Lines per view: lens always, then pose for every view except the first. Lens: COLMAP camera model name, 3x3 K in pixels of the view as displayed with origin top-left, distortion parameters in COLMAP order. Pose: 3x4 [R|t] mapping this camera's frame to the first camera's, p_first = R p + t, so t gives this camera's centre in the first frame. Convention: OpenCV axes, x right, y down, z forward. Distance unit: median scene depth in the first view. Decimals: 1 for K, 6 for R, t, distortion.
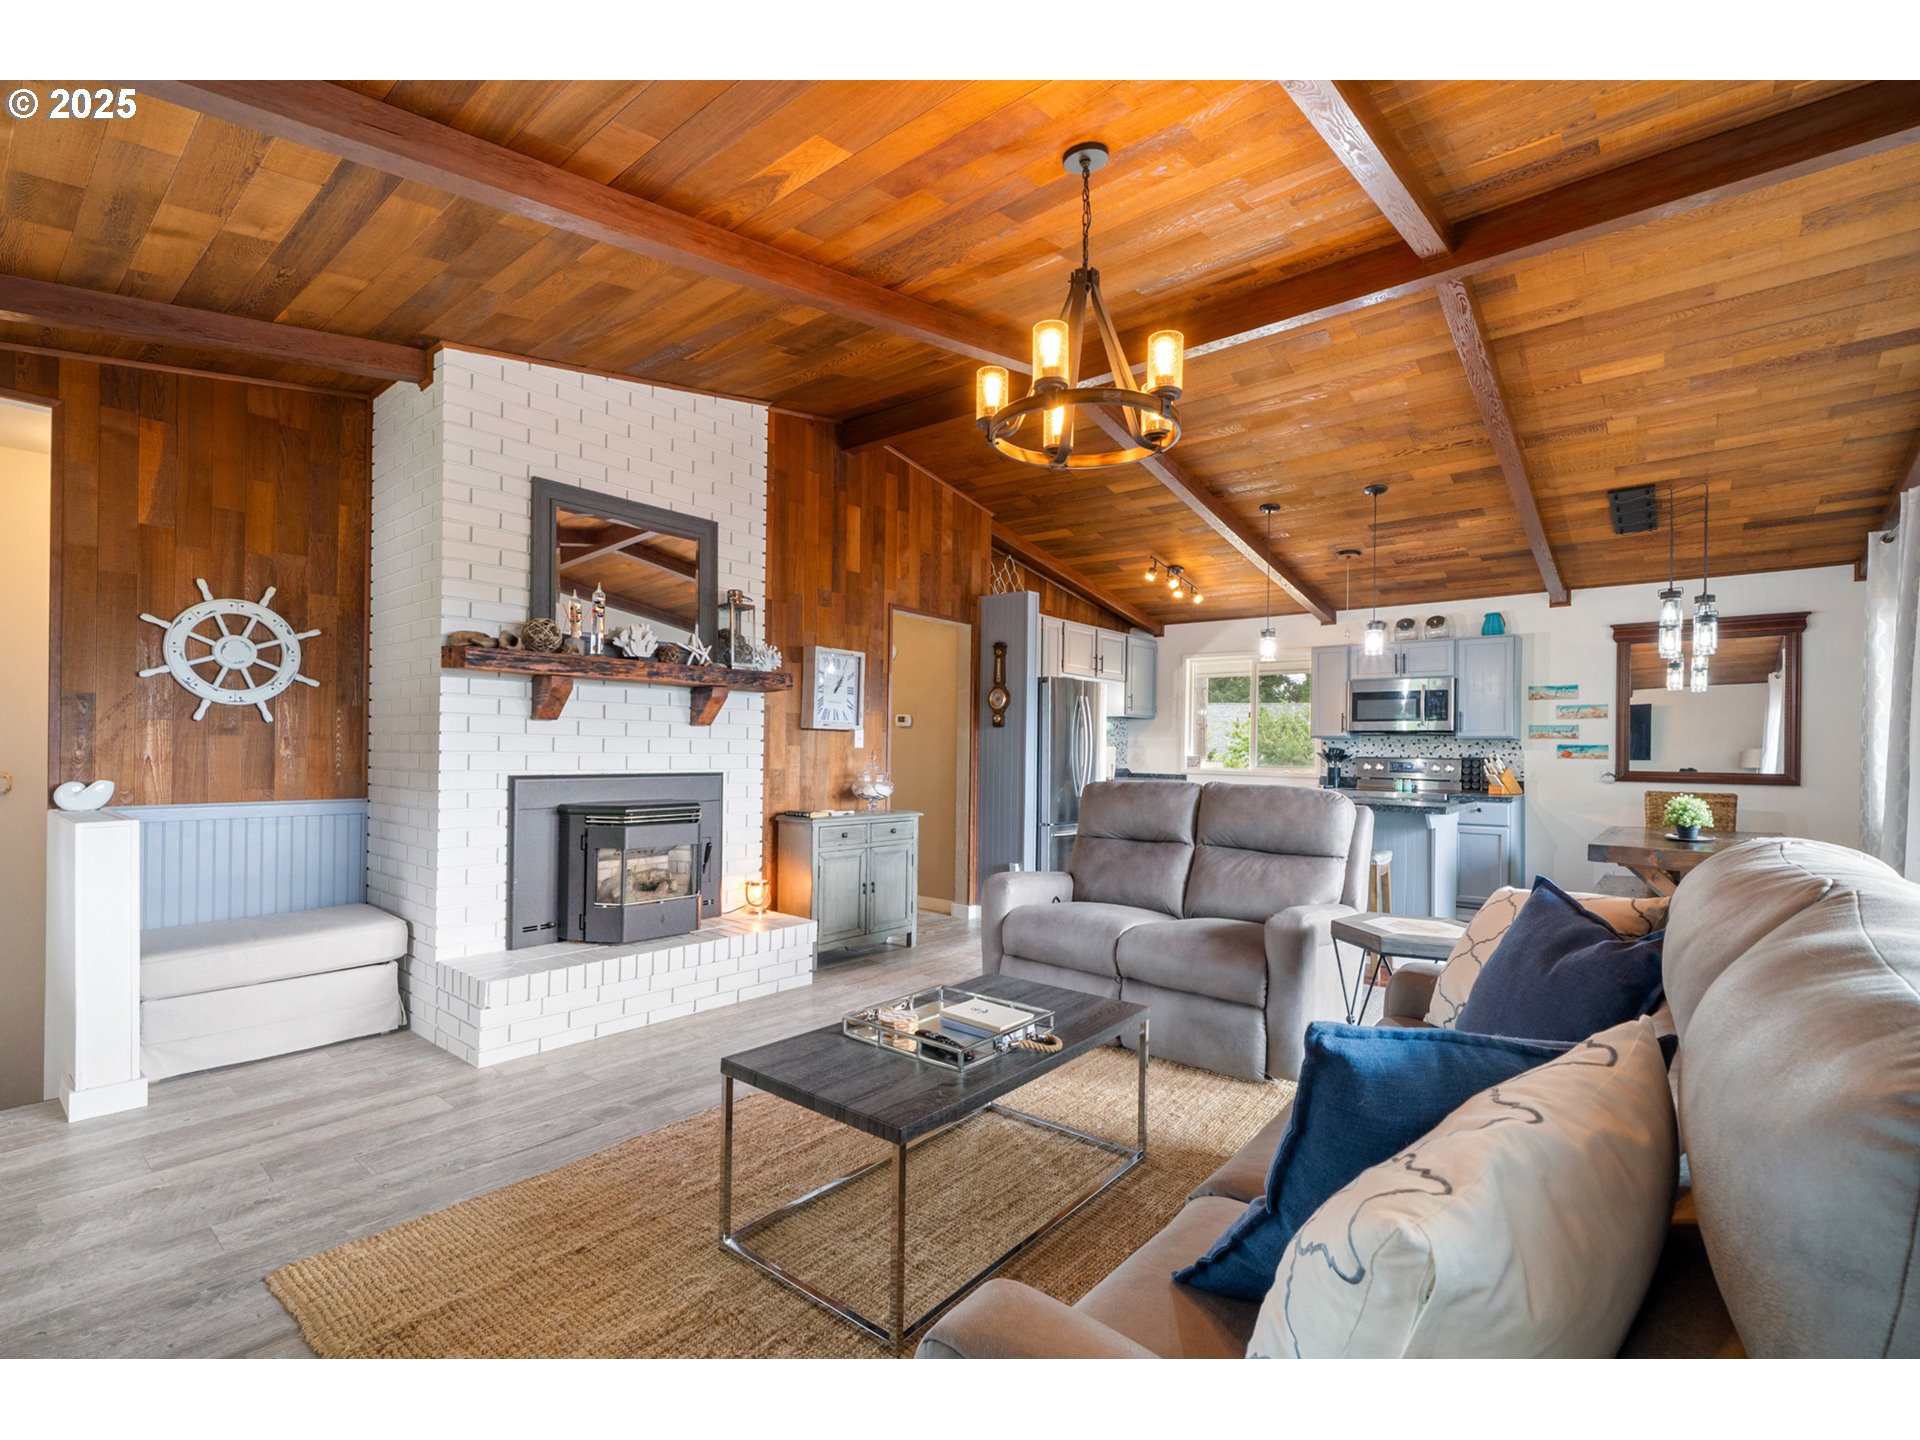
lens RADIAL K [[884.8, 0, 952.7], [0, 884.8, 751.9], [0, 0, 1]] dist [-0.000742, 0.000162]
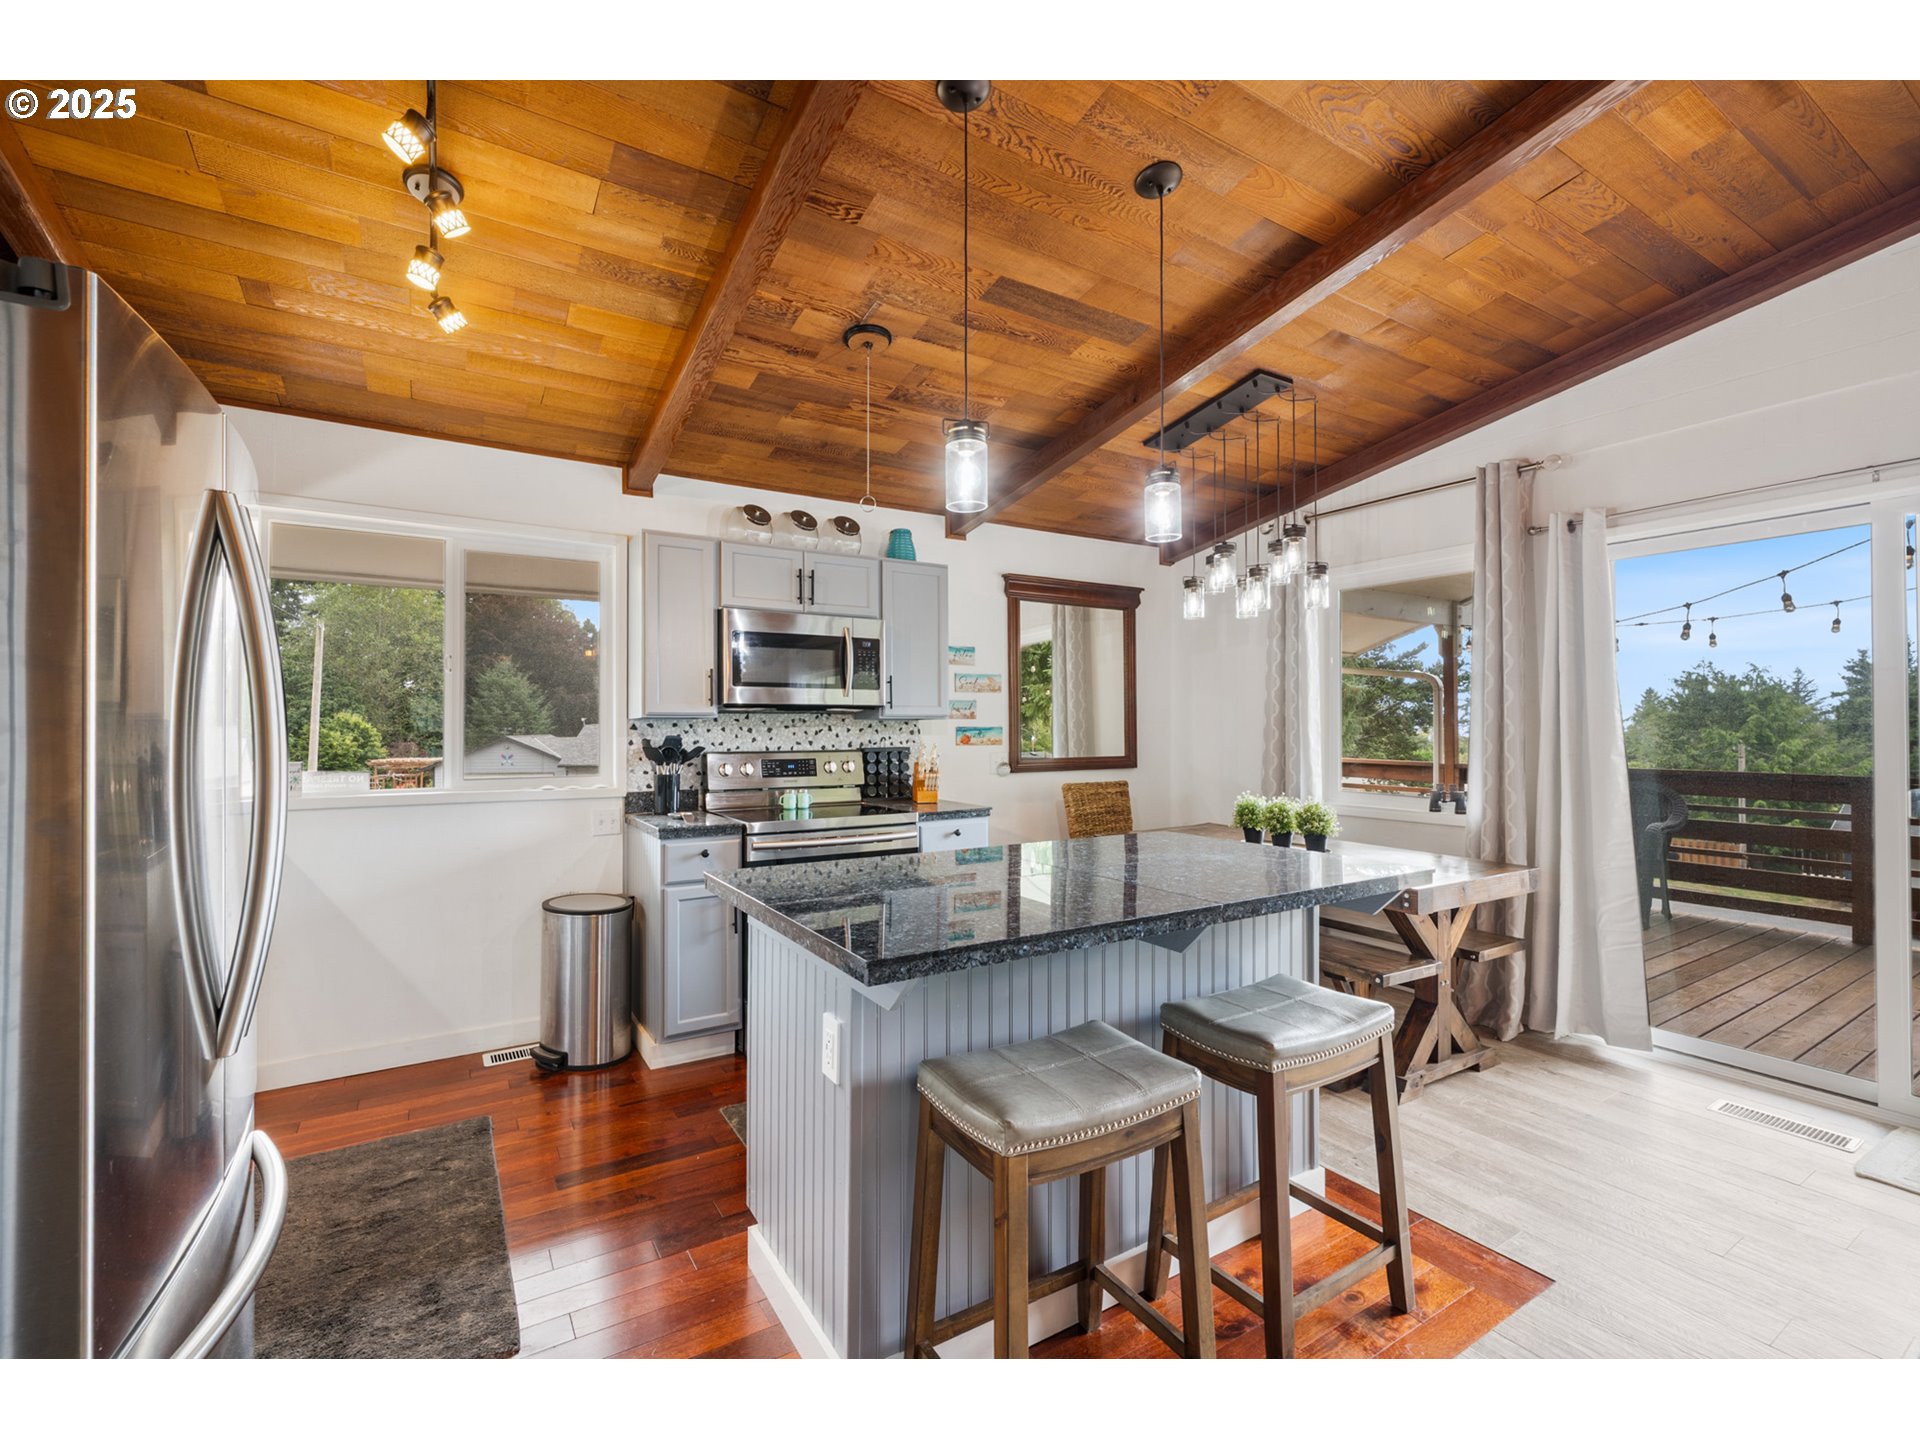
lens RADIAL K [[837.4, 0, 964.0], [0, 837.4, 725.3], [0, 0, 1]] dist [0.001067, 0.000171]
pose [[0.307770, -0.010037, 0.951408, 0.024787], [0.011096, 0.999914, 0.006959, -0.013763], [-0.951396, 0.008415, 0.307855, 0.764575]]
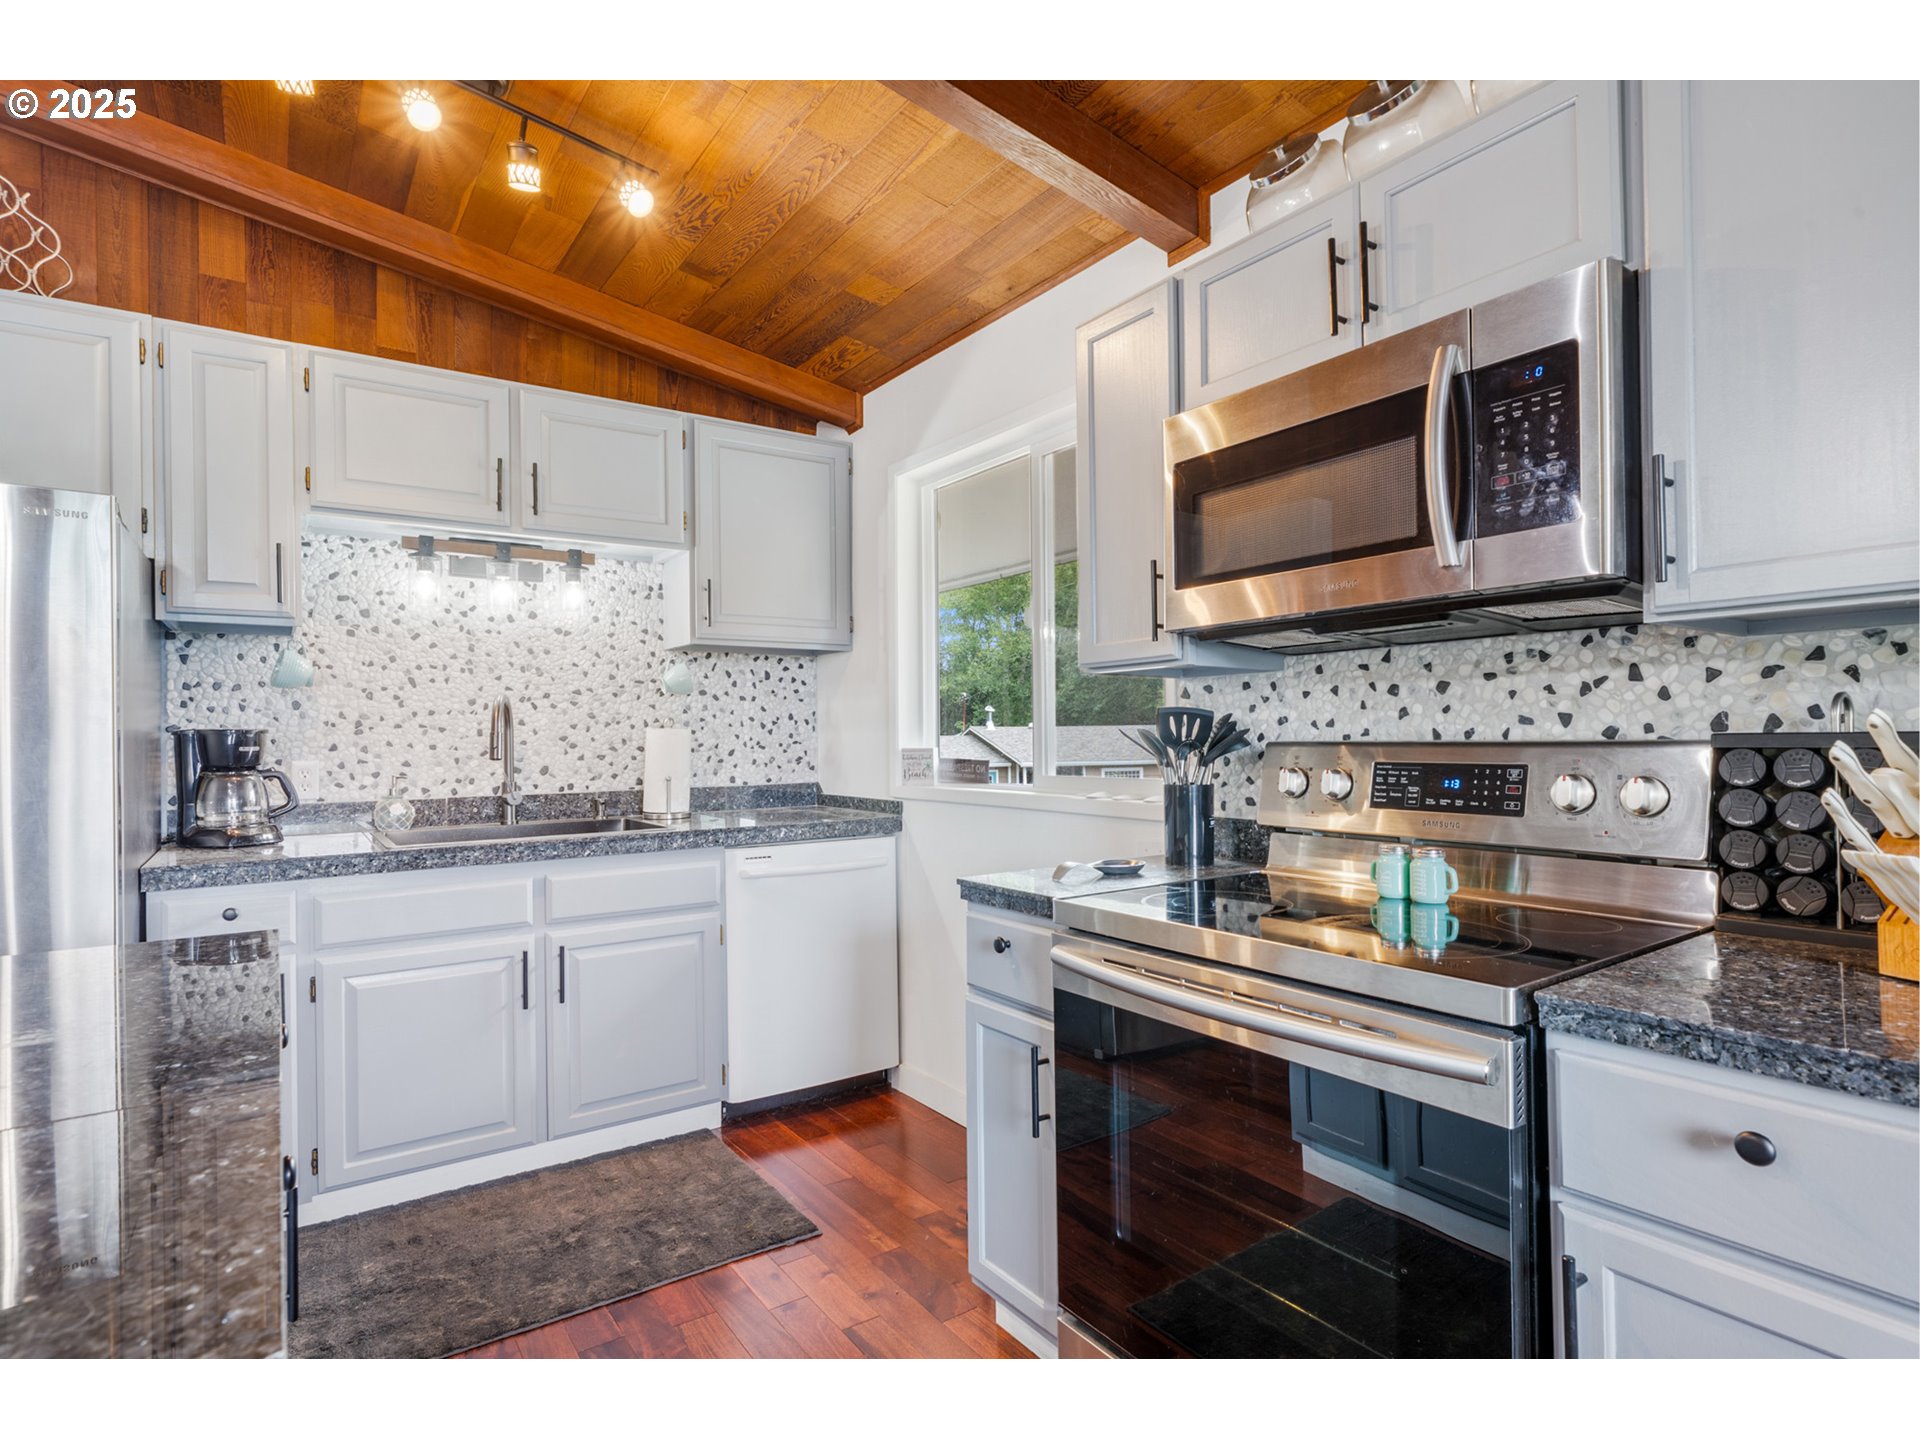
lens RADIAL K [[990.2, 0, 956.8], [0, 990.2, 732.8], [0, 0, 1]] dist [0.001470, 0.000441]
pose [[0.962463, -0.026874, -0.270079, 0.494284], [0.024298, 0.999622, -0.012878, 0.005066], [0.270323, 0.005832, 0.962752, 0.783779]]
